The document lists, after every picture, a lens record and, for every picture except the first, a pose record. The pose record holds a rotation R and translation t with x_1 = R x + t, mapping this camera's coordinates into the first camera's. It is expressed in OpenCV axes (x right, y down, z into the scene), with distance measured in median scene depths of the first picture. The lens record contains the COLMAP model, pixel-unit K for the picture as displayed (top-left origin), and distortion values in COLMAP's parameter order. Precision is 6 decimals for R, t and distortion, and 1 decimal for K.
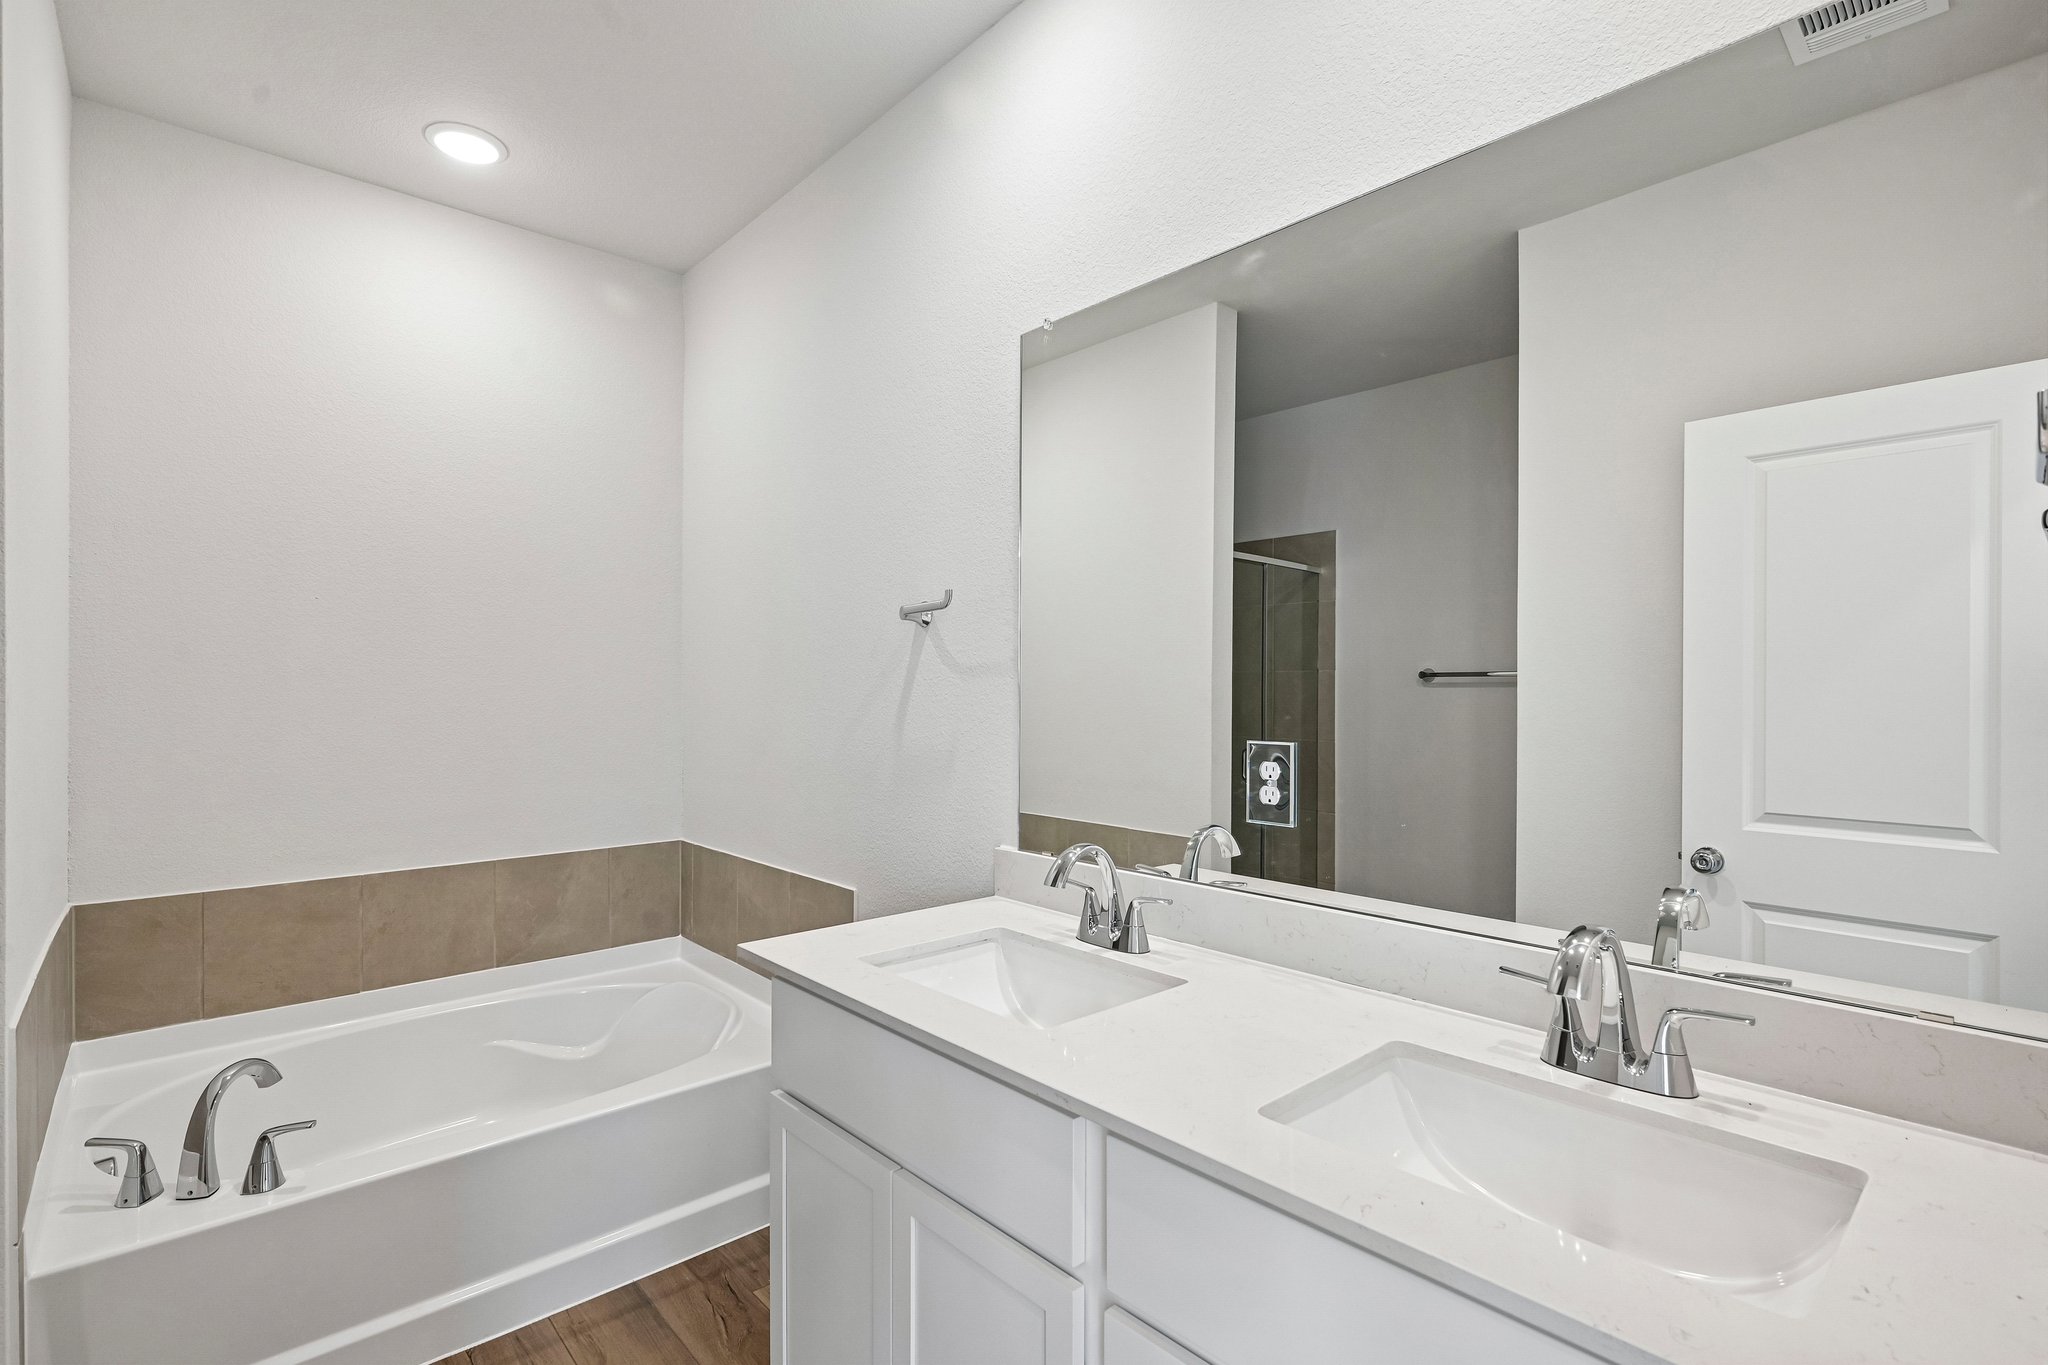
lens RADIAL K [[952.3, 0, 1029.0], [0, 952.3, 693.6], [0, 0, 1]] dist [0.000646, 0.000033]
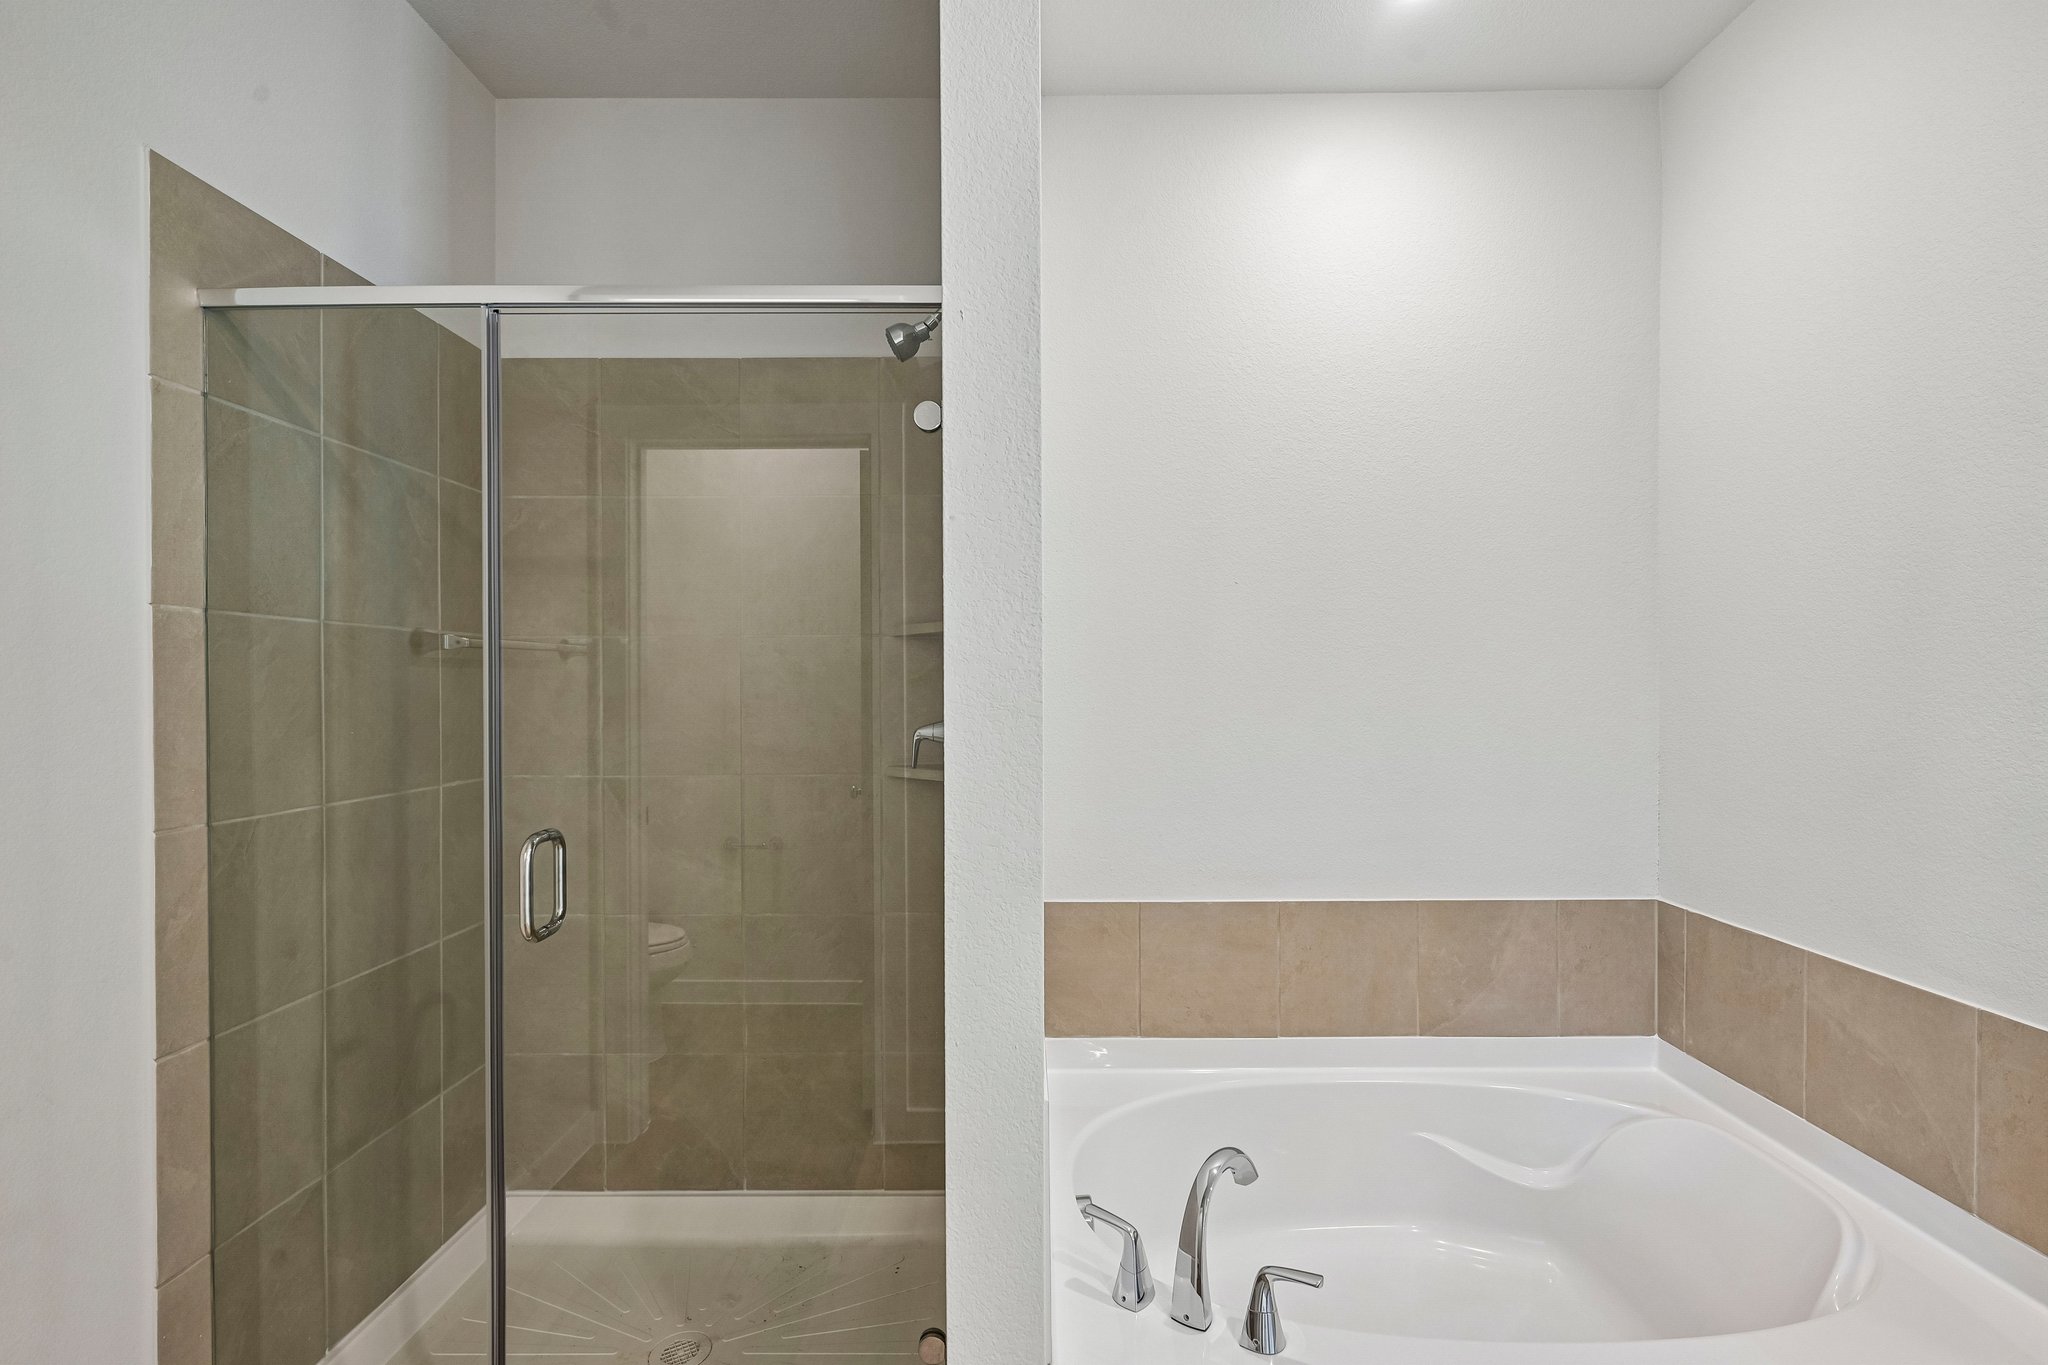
lens RADIAL K [[952.3, 0, 1029.0], [0, 952.3, 693.6], [0, 0, 1]] dist [0.000646, 0.000033]
pose [[0.738713, 0.000327, -0.674020, -0.270445], [0.002555, 0.999991, 0.003286, -0.001076], [0.674016, -0.004149, 0.738705, 0.199581]]
